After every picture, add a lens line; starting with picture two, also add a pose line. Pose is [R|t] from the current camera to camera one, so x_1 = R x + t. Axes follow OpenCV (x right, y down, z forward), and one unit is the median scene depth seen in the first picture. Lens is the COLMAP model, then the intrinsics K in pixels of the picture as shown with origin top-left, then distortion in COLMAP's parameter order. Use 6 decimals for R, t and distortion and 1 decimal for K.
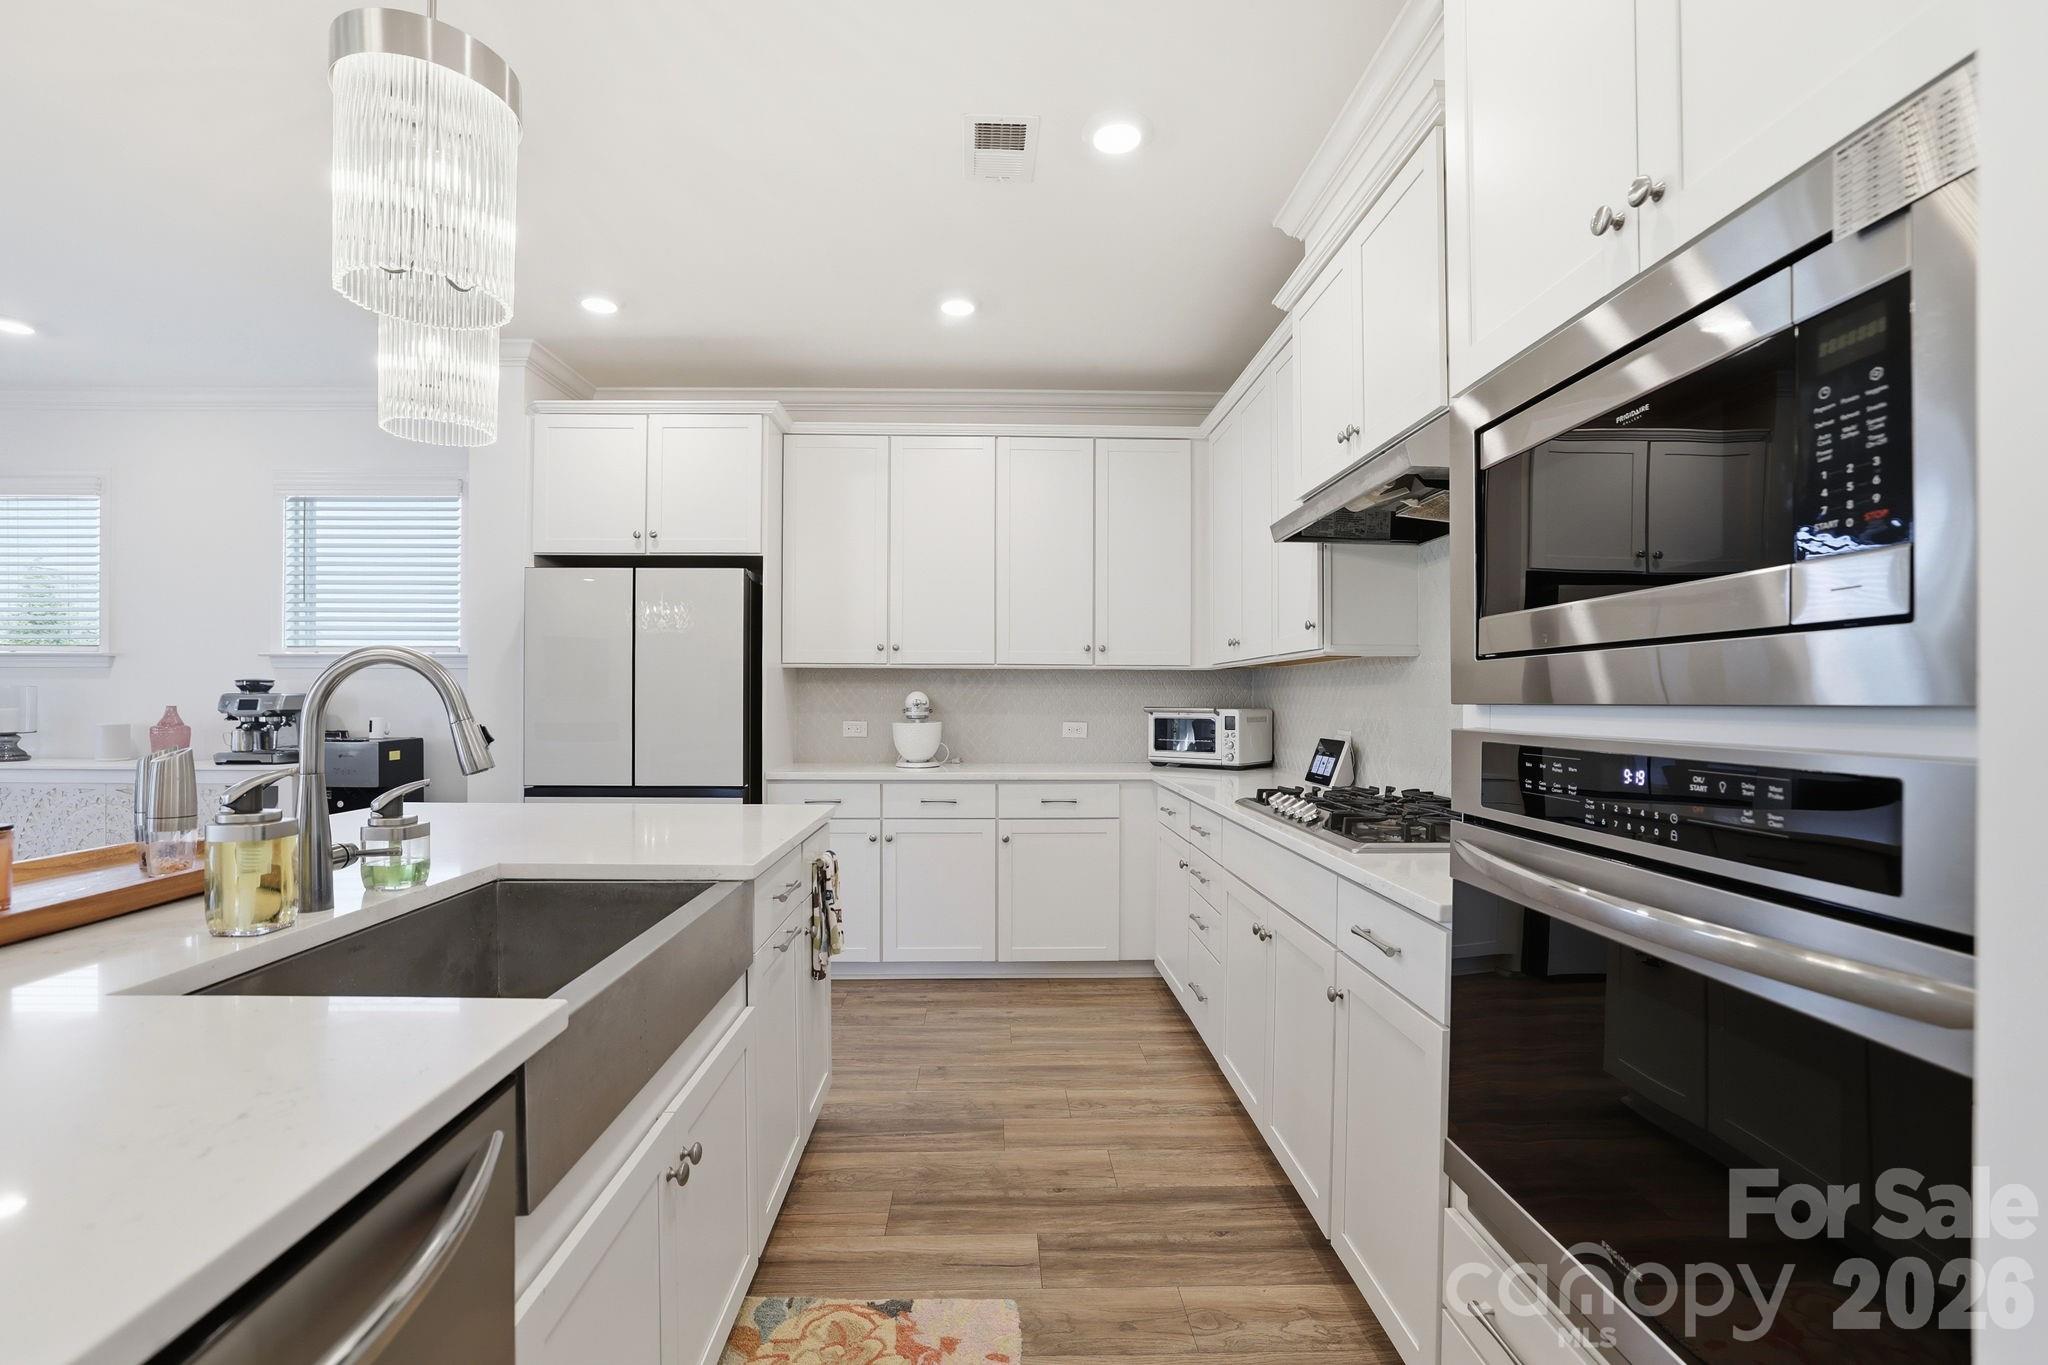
lens RADIAL K [[902.8, 0, 1028.2], [0, 902.8, 690.7], [0, 0, 1]] dist [-0.033409, 0.008281]
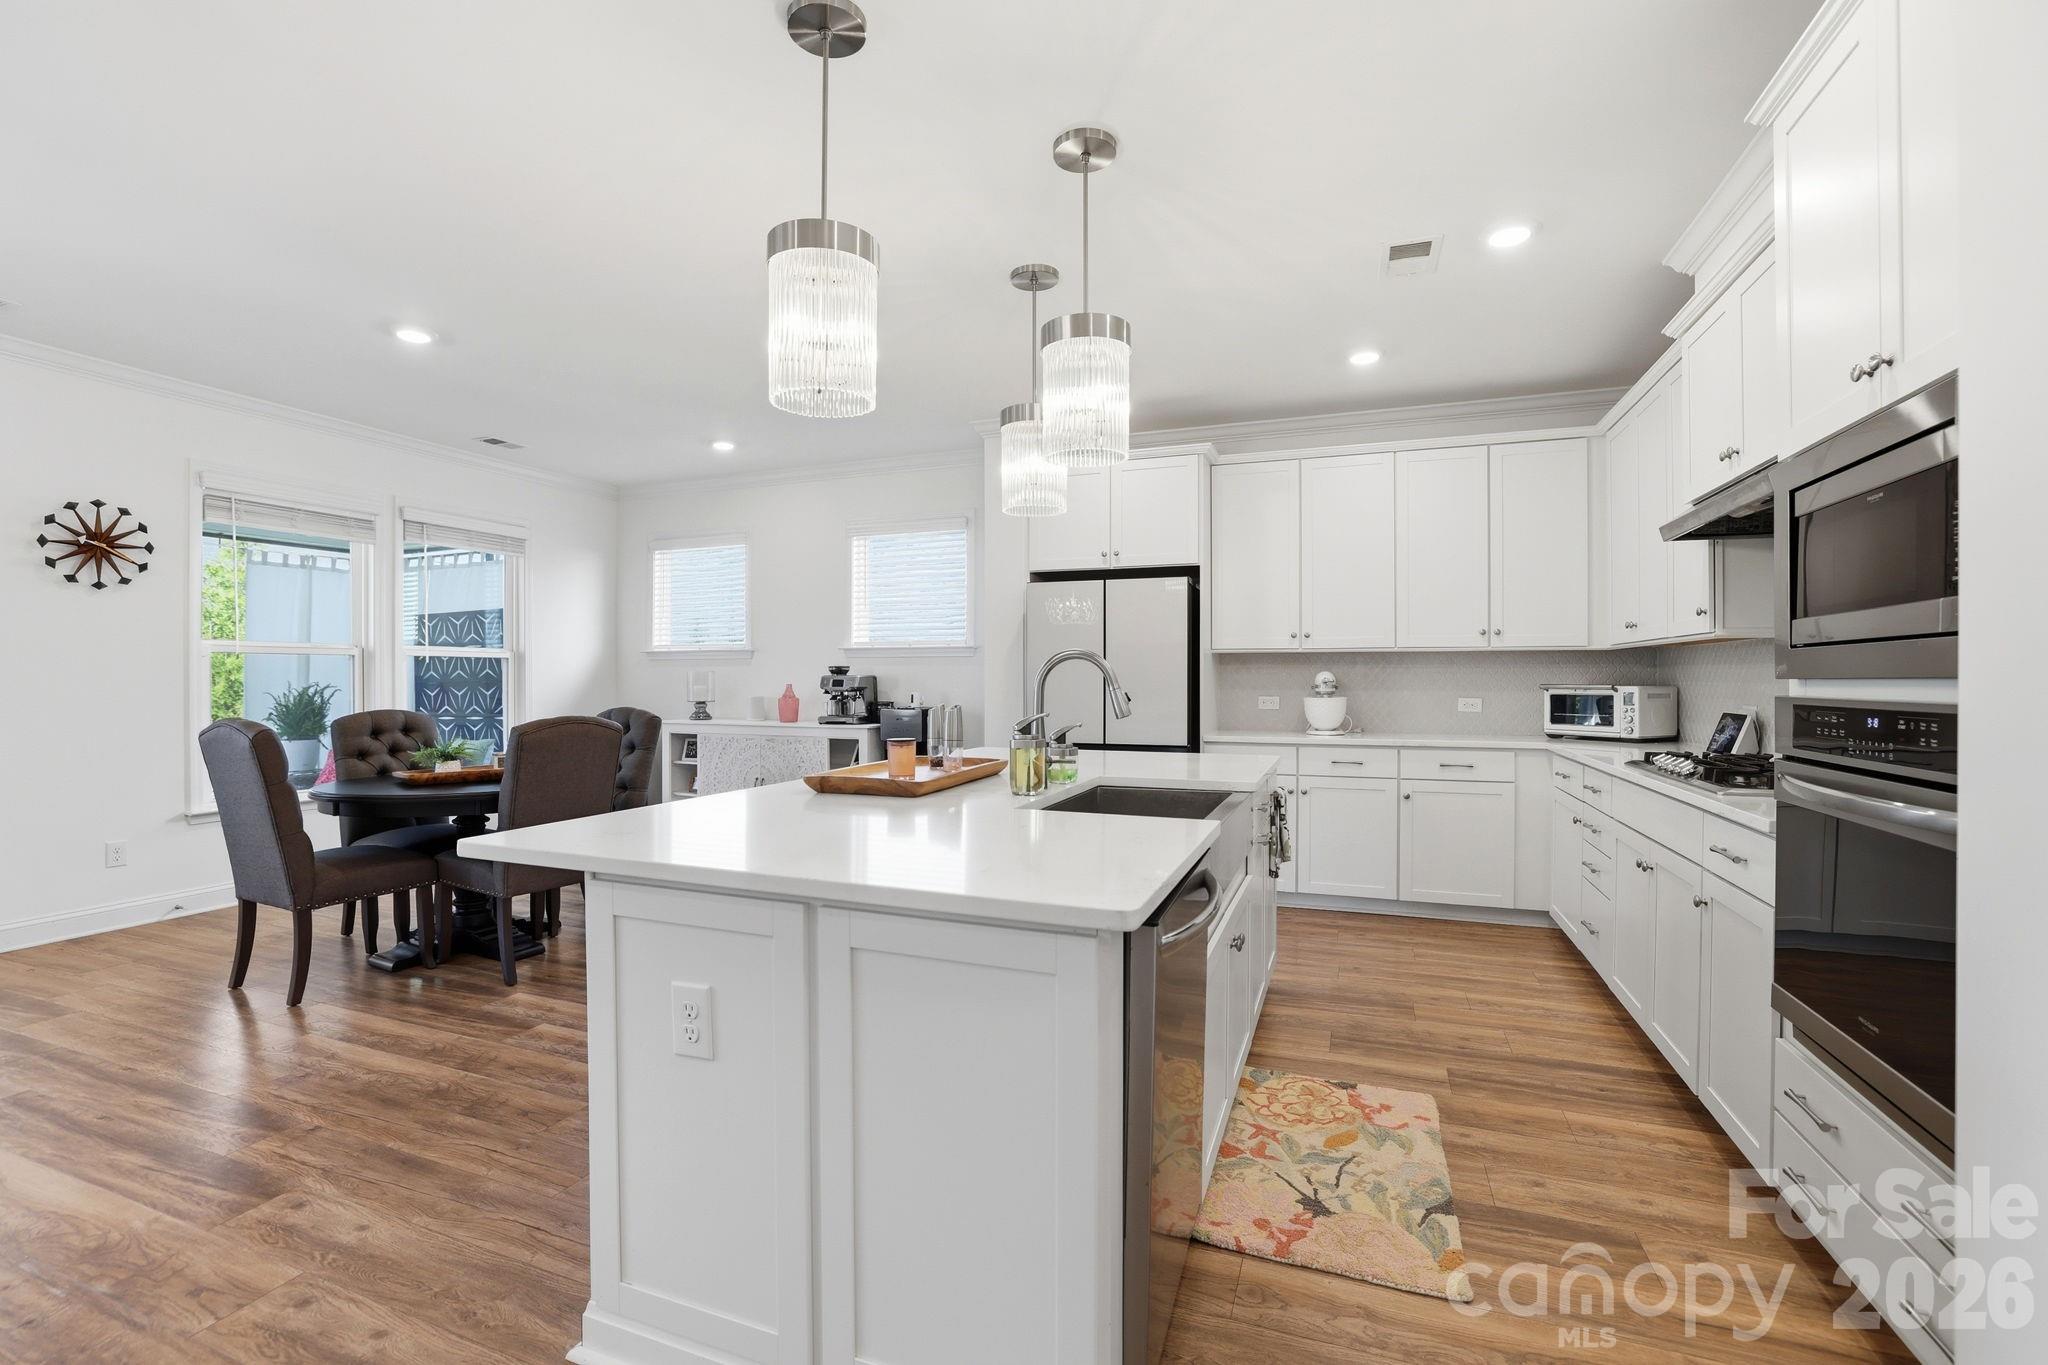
lens RADIAL K [[902.8, 0, 1011.2], [0, 902.8, 679.0], [0, 0, 1]] dist [-0.033409, 0.008281]
pose [[0.916540, -0.002723, -0.399934, -0.040221], [0.006446, 0.999948, 0.007965, -0.001909], [0.399892, -0.009878, 0.916509, -0.382958]]
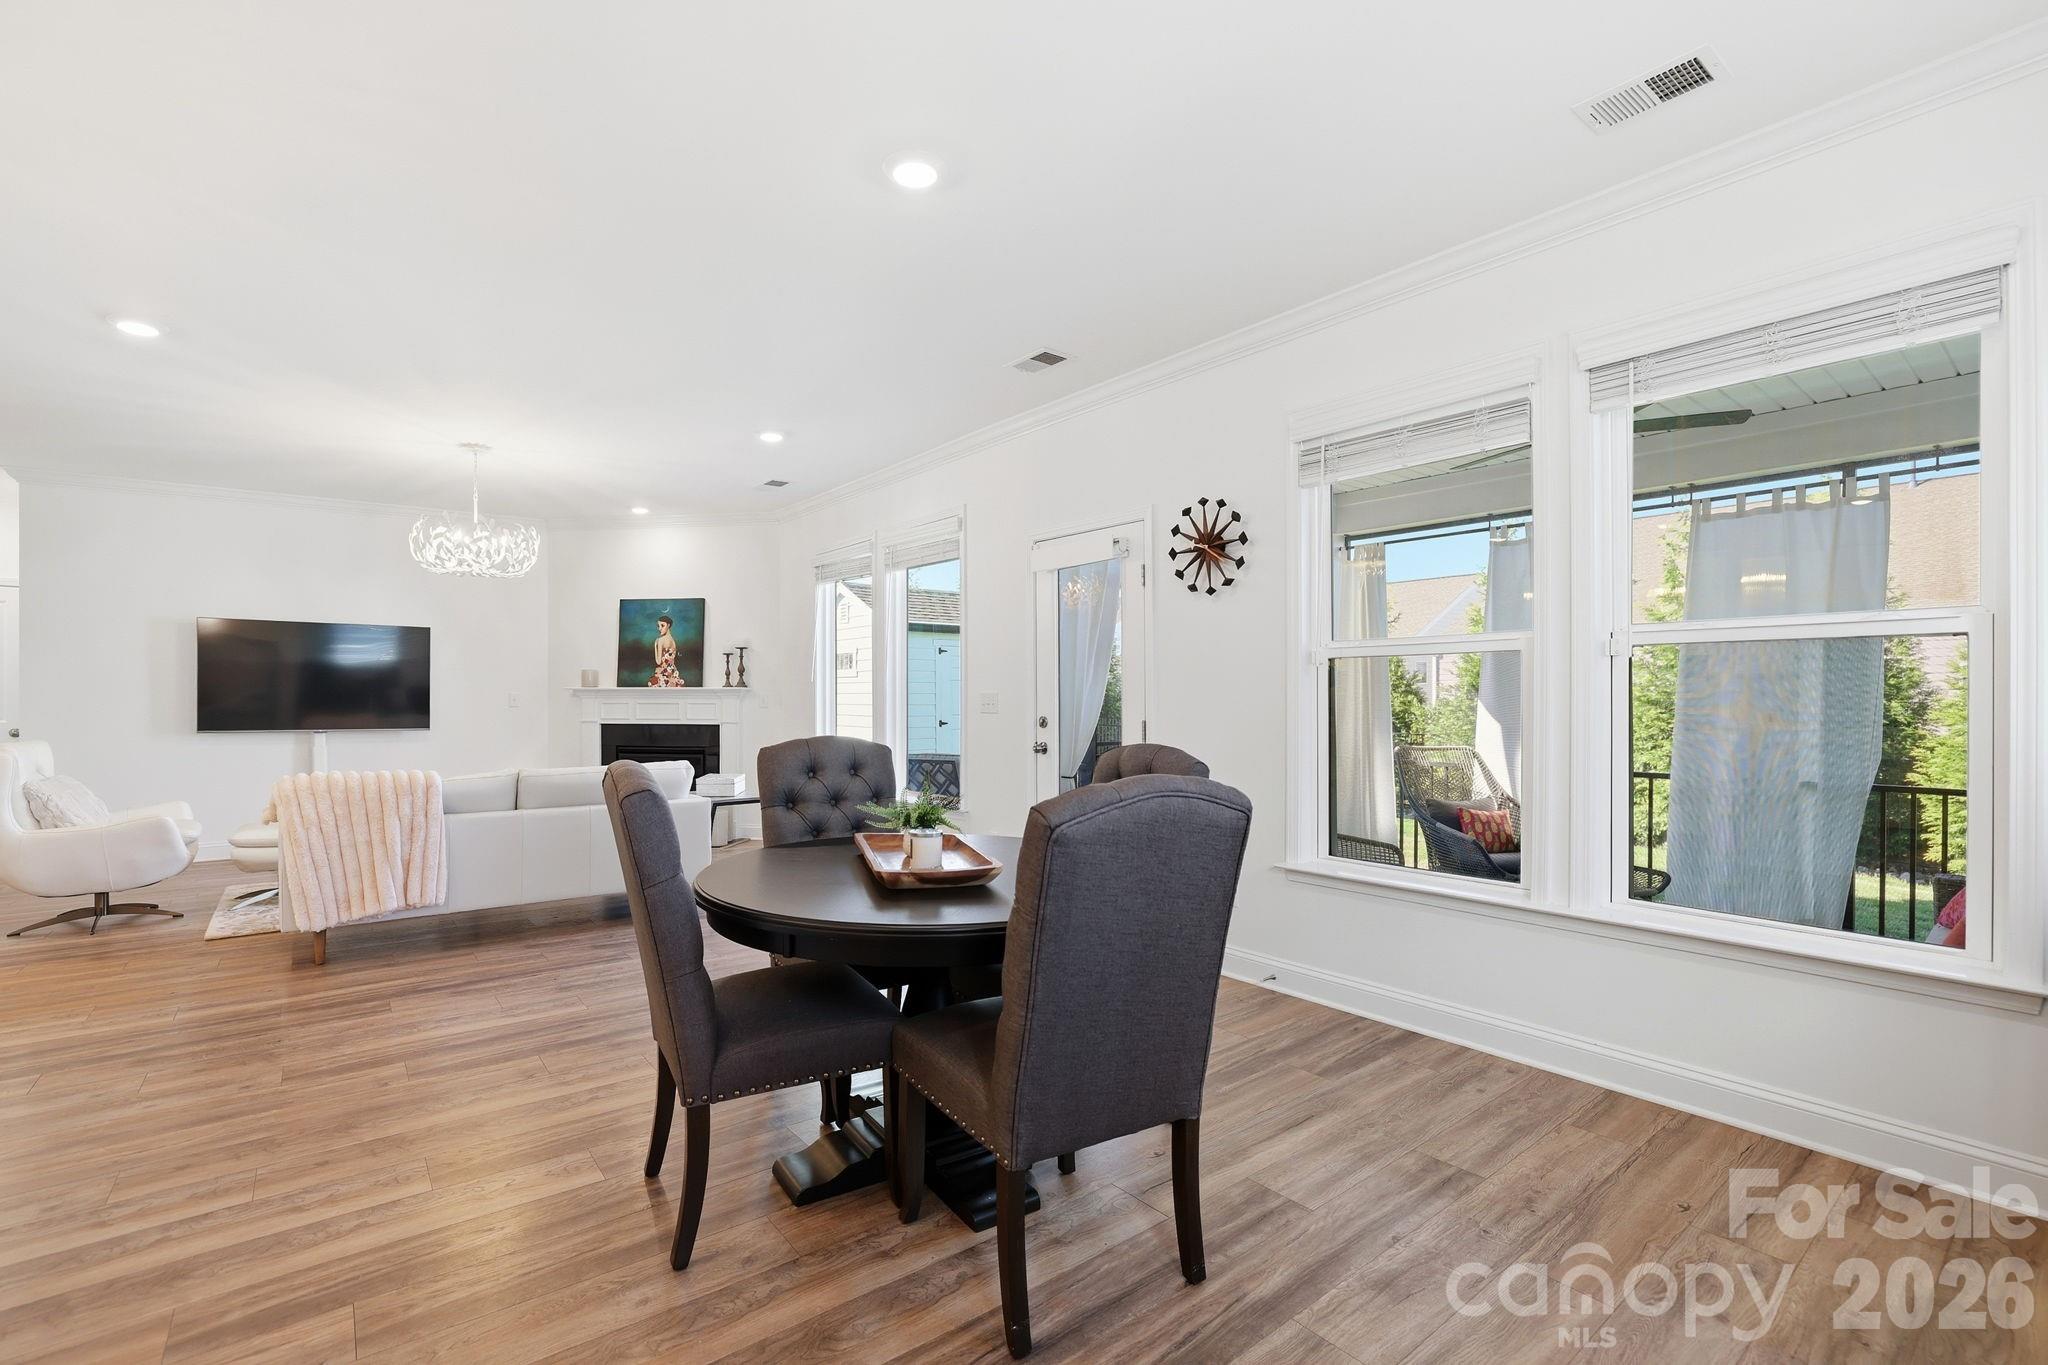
lens RADIAL K [[902.8, 0, 1029.3], [0, 902.8, 689.9], [0, 0, 1]] dist [-0.033409, 0.008281]
pose [[-0.820188, -0.004952, -0.572073, -1.039634], [0.004255, 0.999882, -0.014755, 0.014992], [0.572078, -0.014536, -0.820070, 1.379128]]
